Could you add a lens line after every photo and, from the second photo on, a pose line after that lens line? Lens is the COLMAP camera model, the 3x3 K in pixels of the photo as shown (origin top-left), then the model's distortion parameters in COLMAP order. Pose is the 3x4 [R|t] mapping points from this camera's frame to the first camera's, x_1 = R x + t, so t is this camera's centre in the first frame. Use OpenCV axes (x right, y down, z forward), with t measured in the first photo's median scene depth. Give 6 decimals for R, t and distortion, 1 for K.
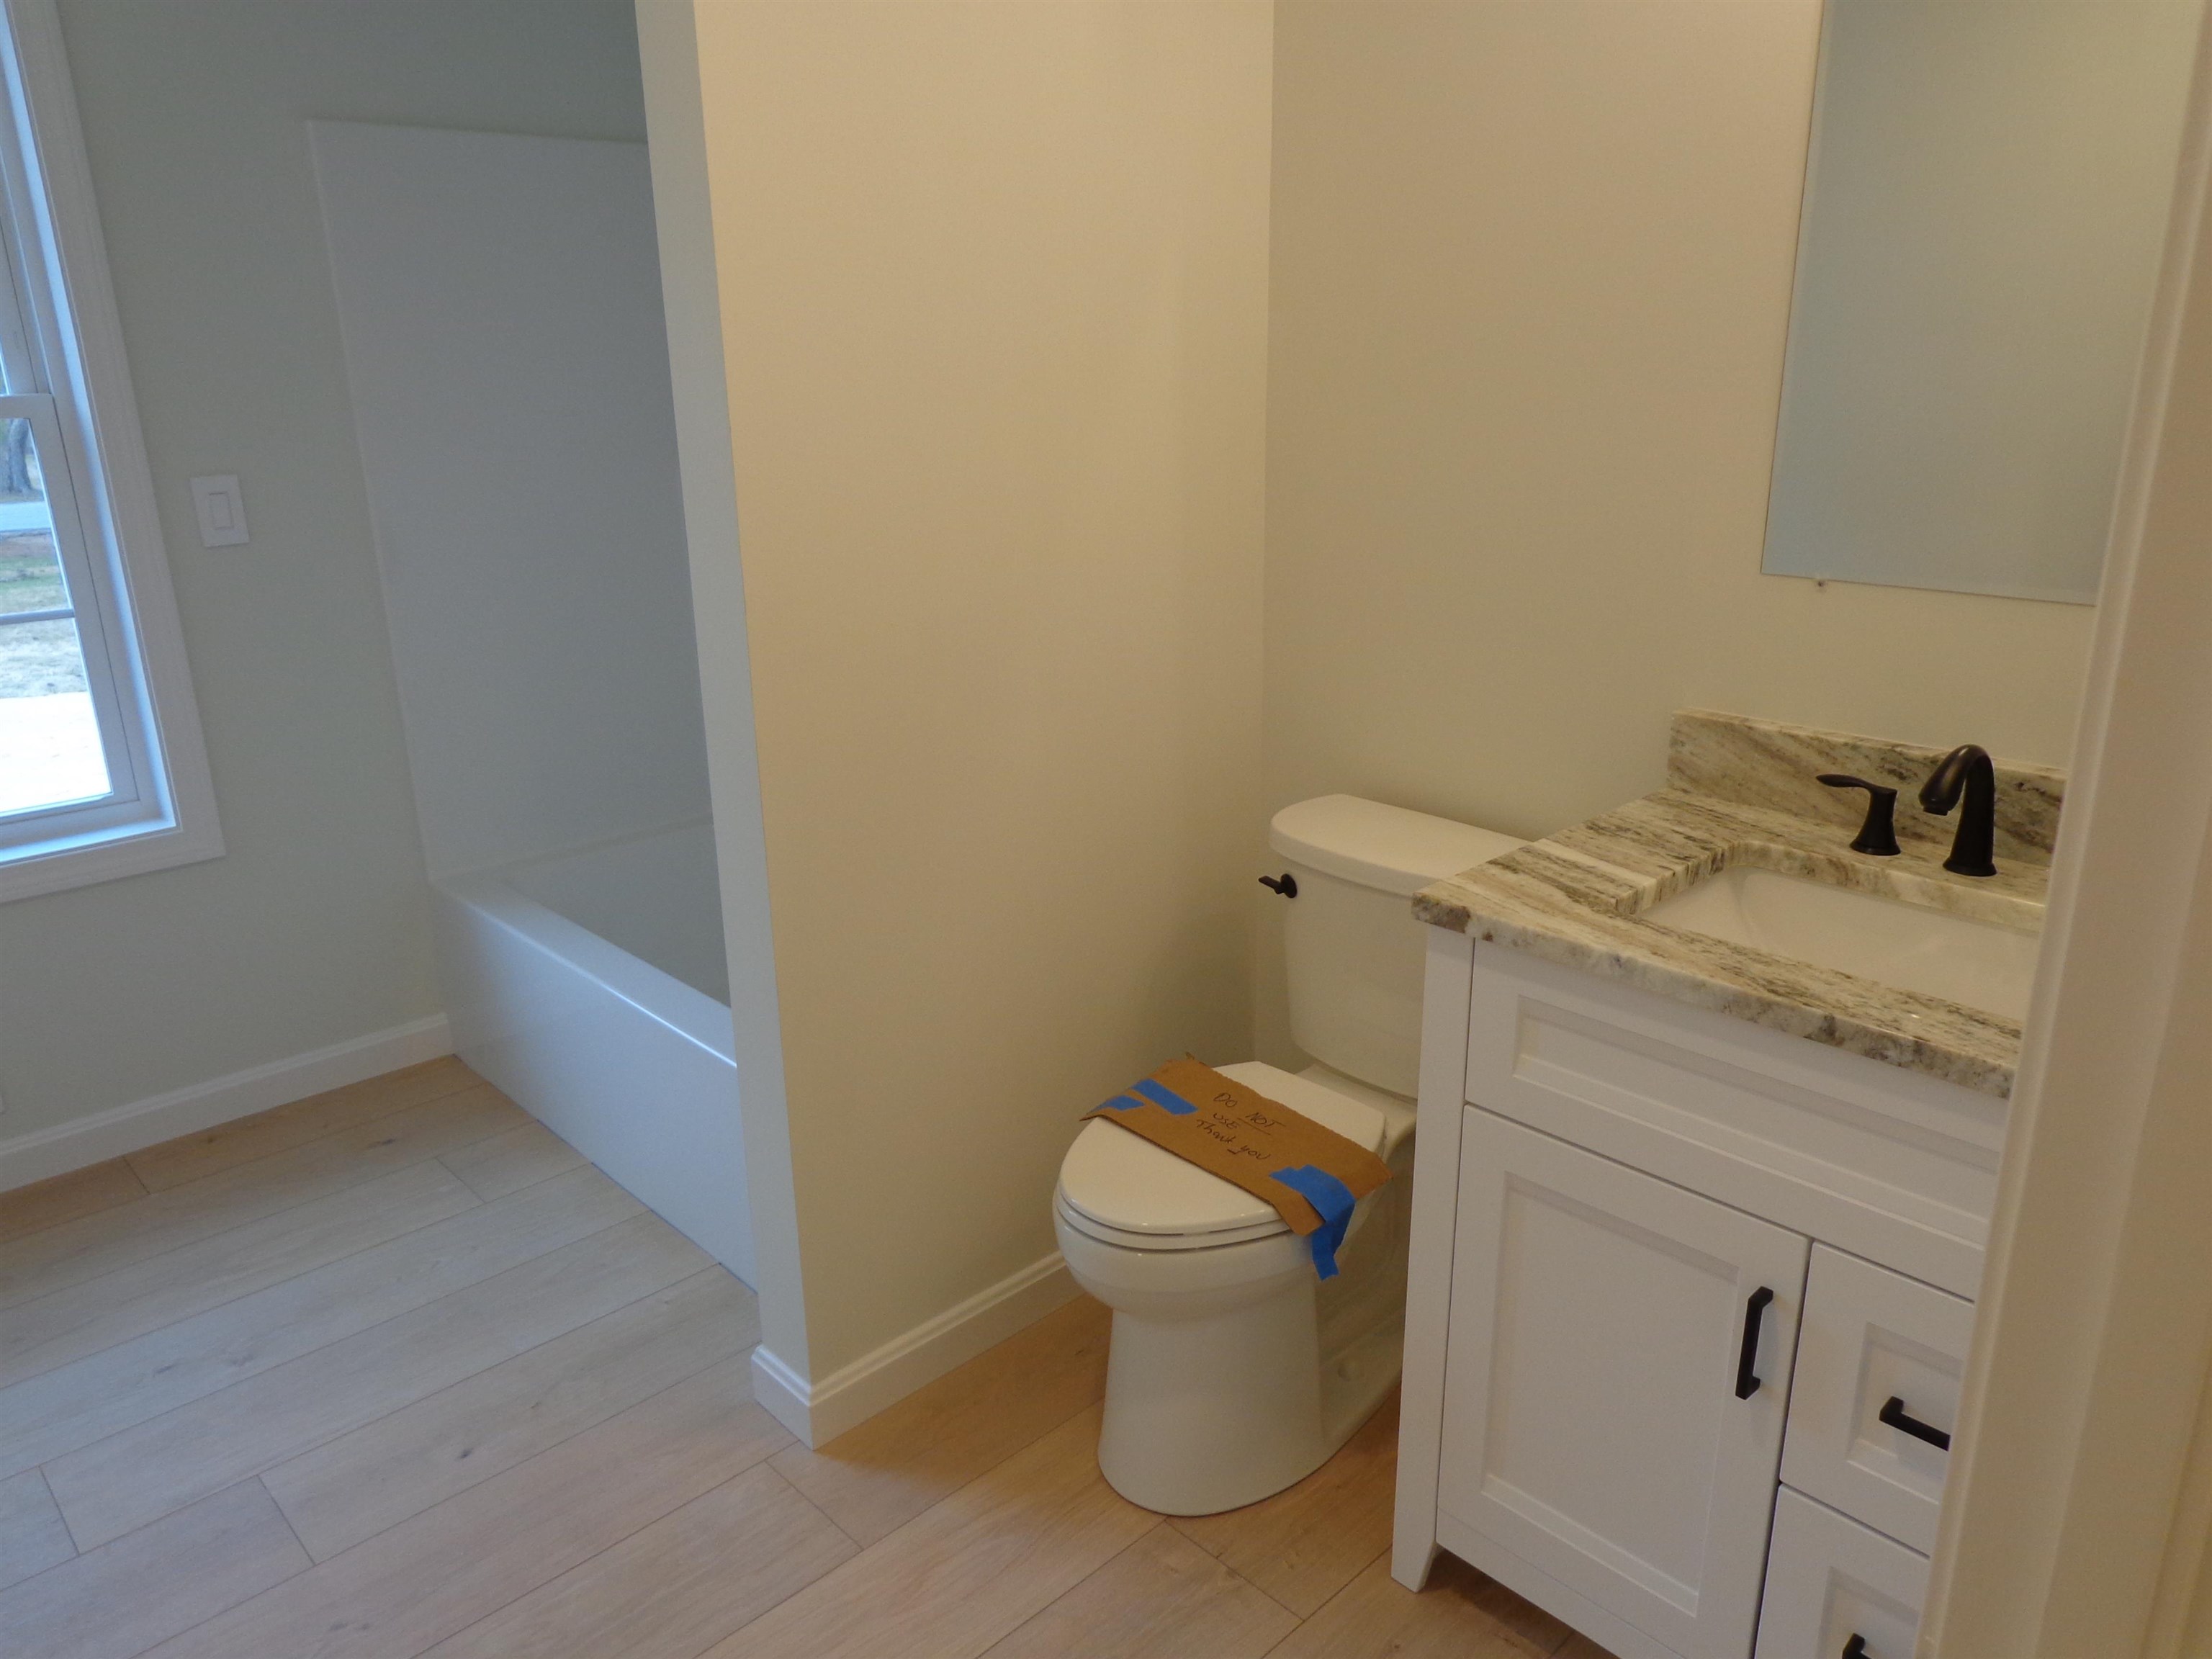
lens RADIAL K [[1579.6, 0, 1121.7], [0, 1579.6, 828.0], [0, 0, 1]] dist [0.012147, -0.006827]
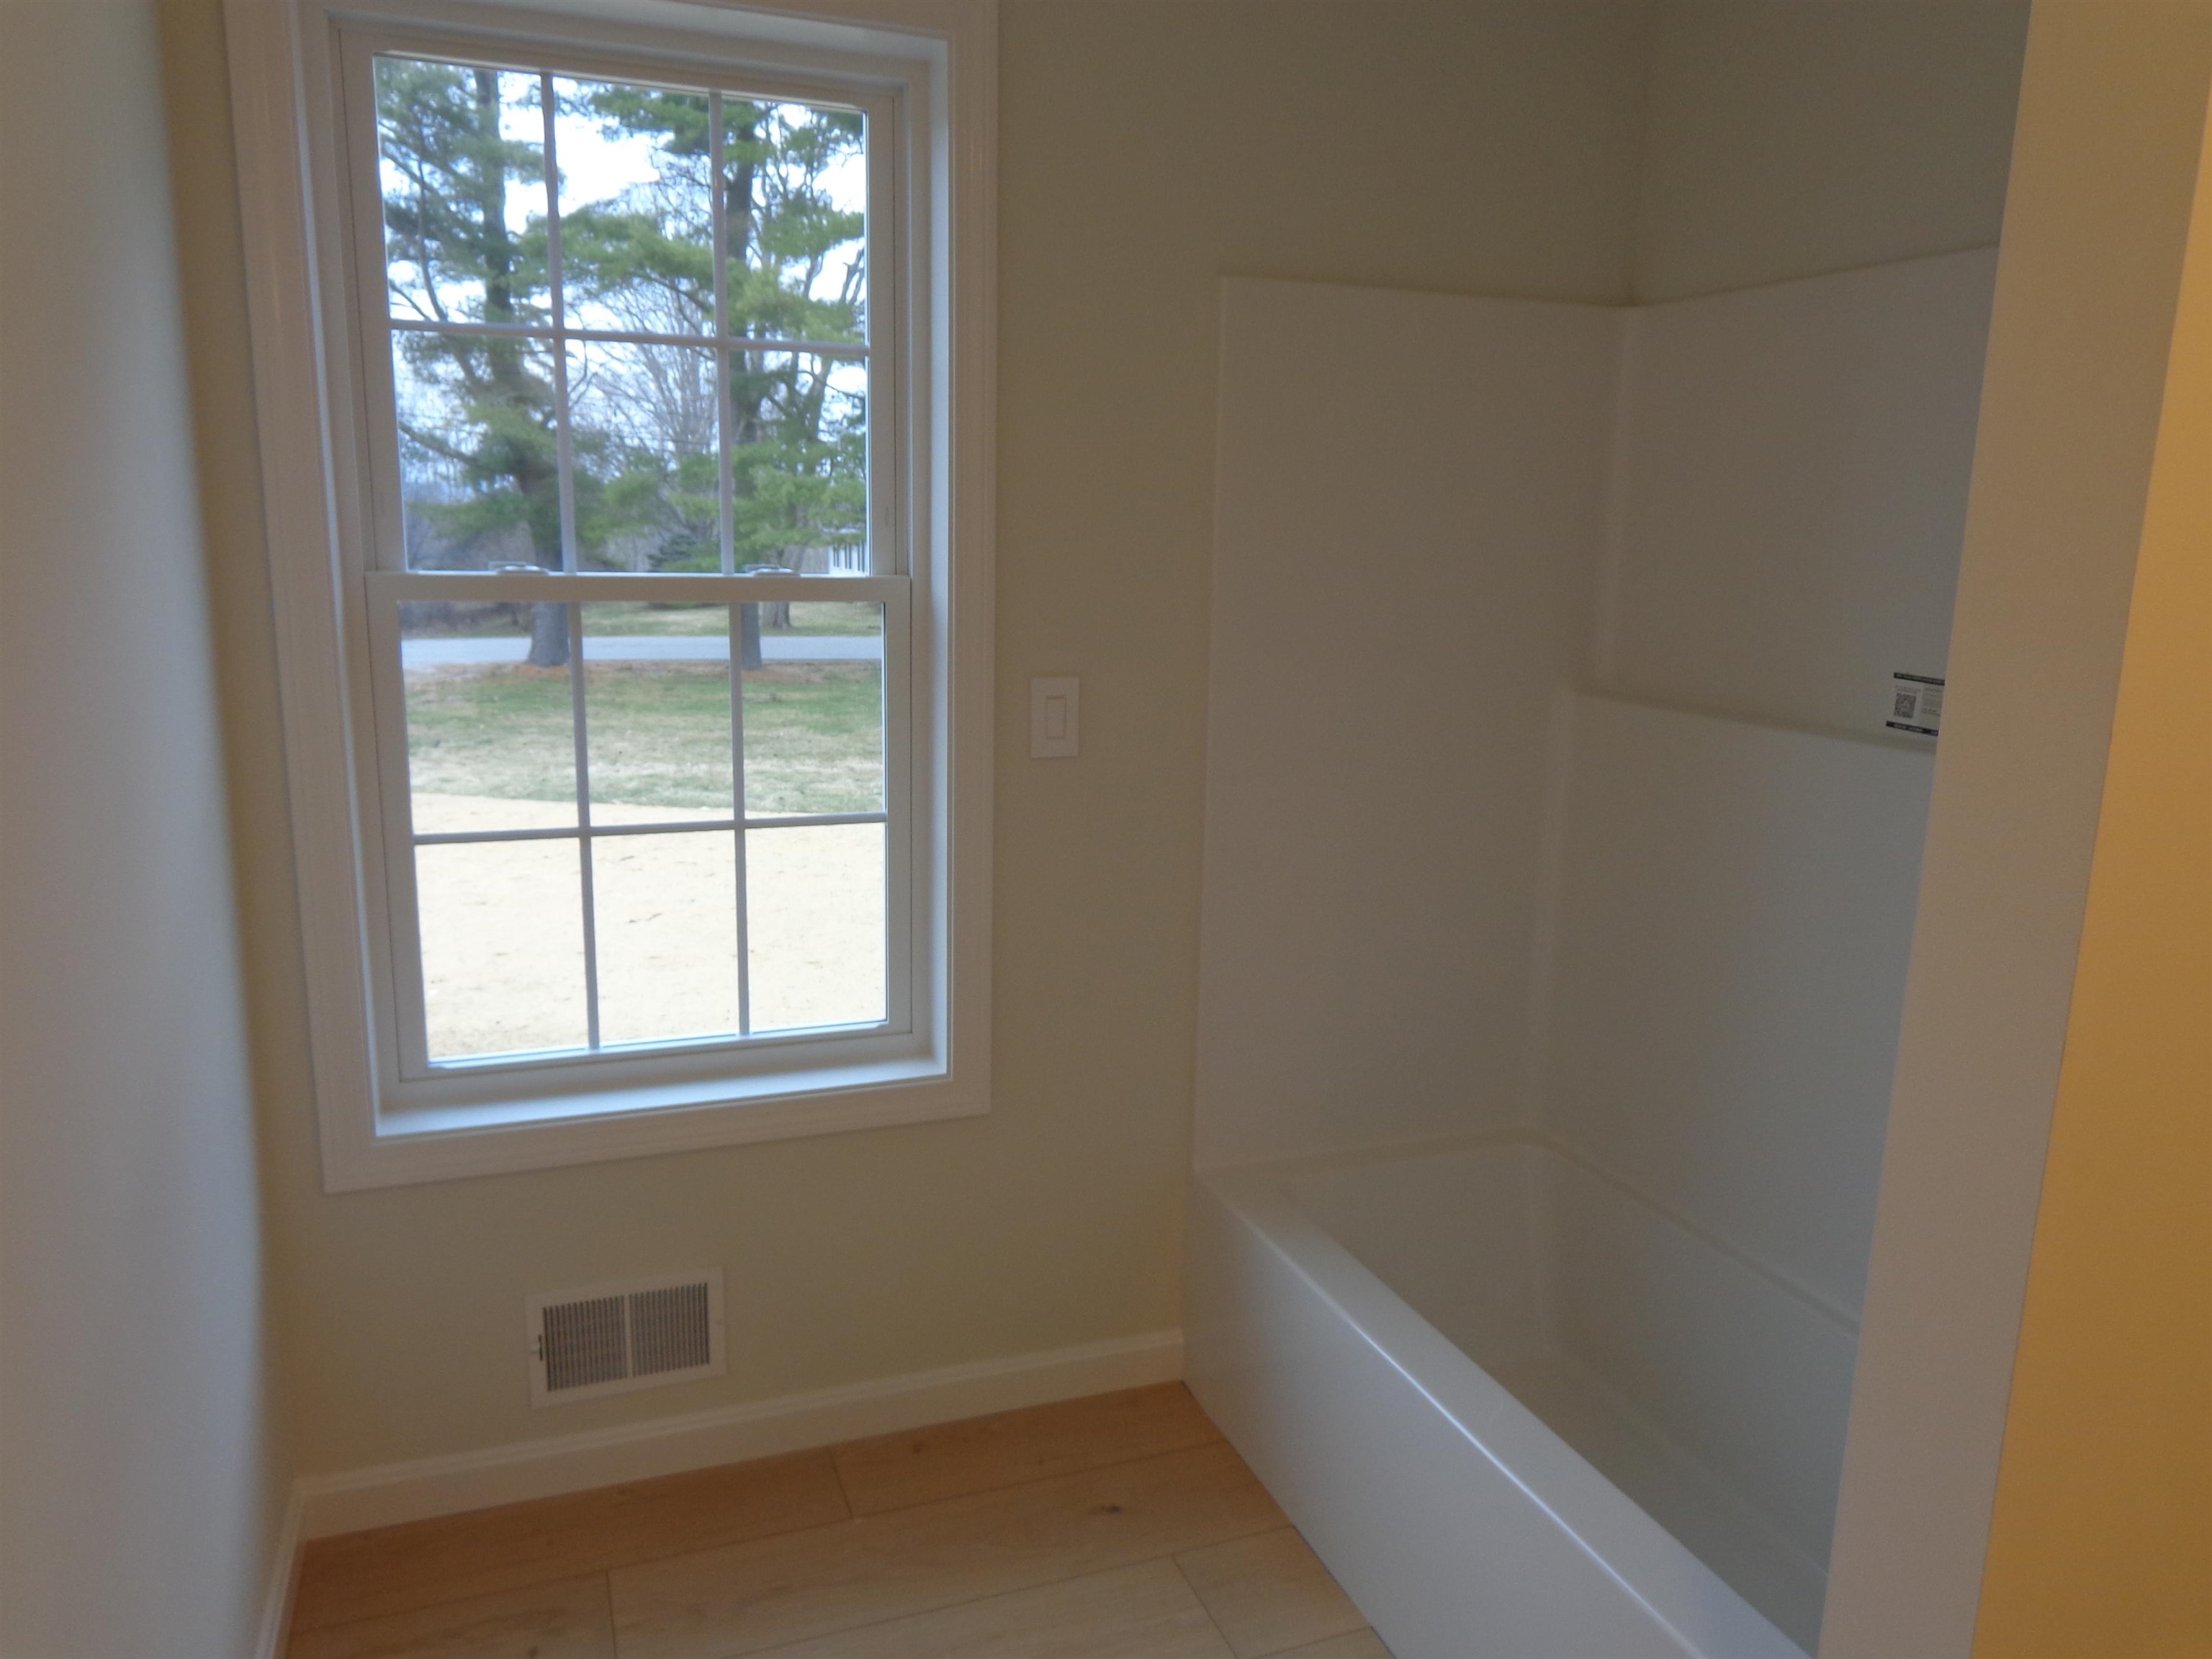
lens RADIAL K [[1579.6, 0, 1115.0], [0, 1579.6, 833.0], [0, 0, 1]] dist [0.012147, -0.006827]
pose [[0.923088, 0.113159, -0.367565, -0.213642], [-0.152480, 0.985091, -0.079662, -0.074219], [0.353070, 0.129581, 0.926580, 0.226118]]
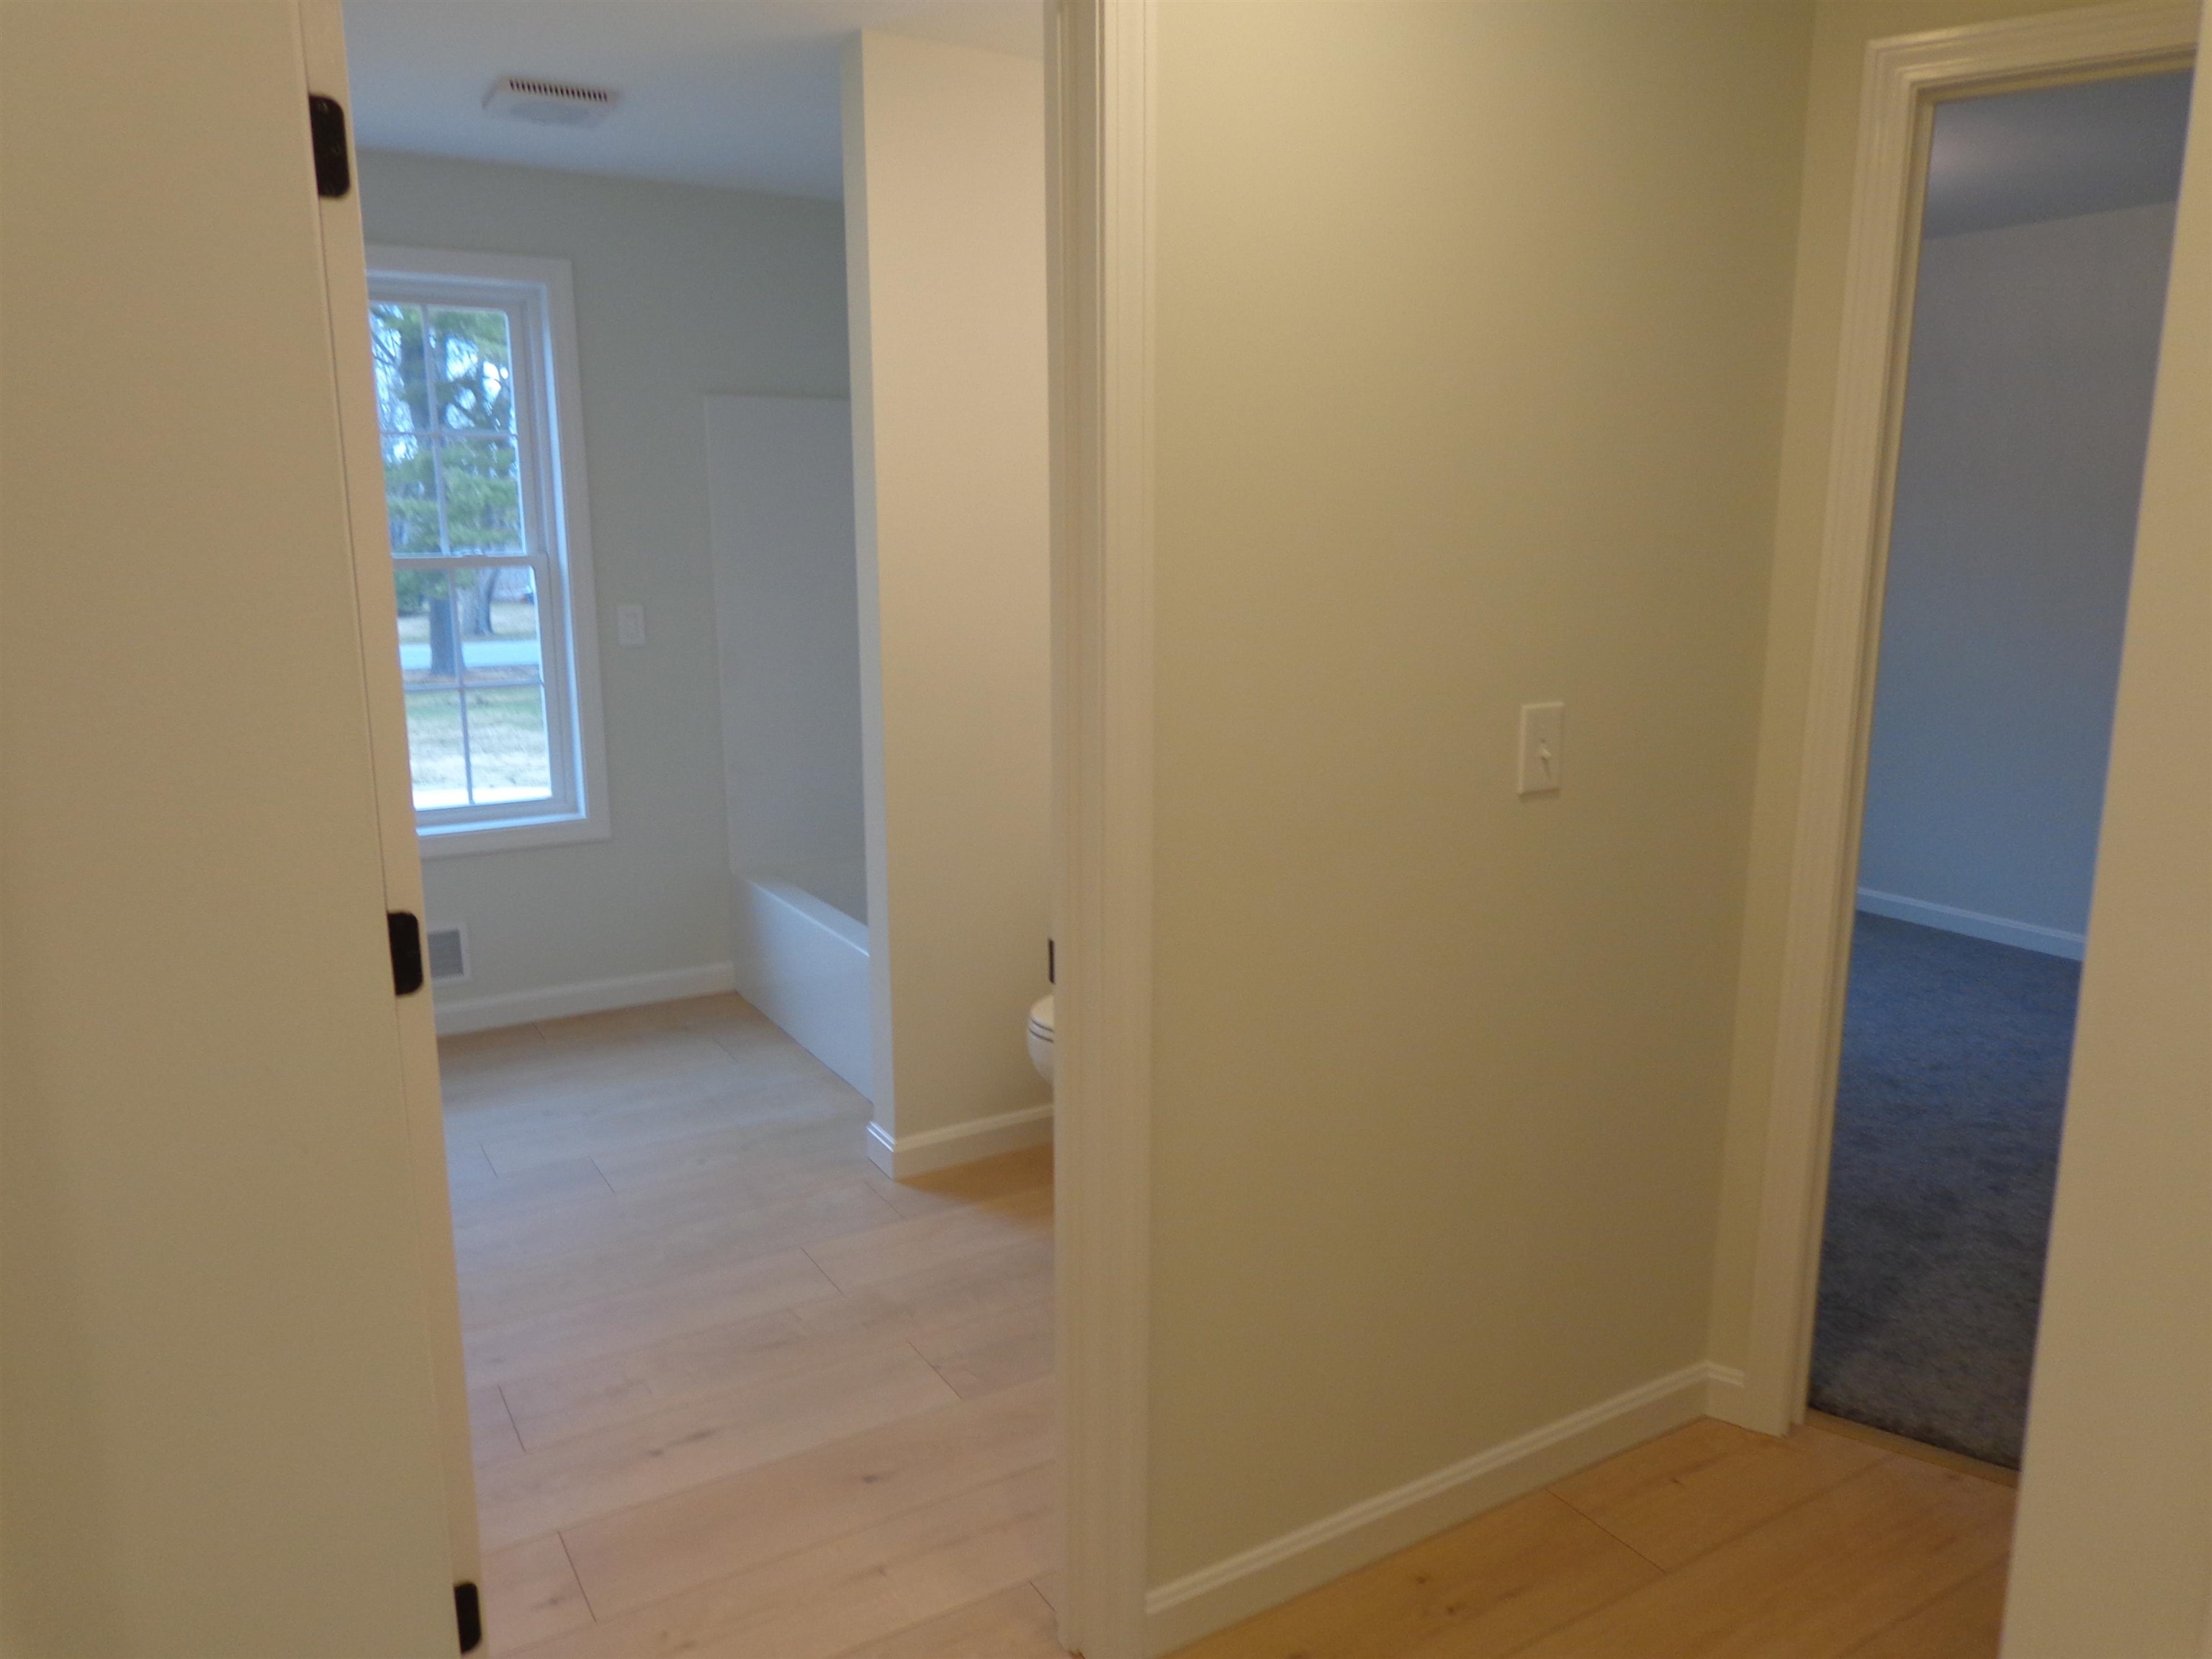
lens RADIAL K [[1579.6, 0, 1109.7], [0, 1579.6, 829.1], [0, 0, 1]] dist [0.012147, -0.006827]
pose [[0.975321, 0.056063, -0.213557, 0.264182], [-0.077969, 0.992364, -0.095572, 0.122501], [0.206568, 0.109864, 0.972245, -0.445613]]
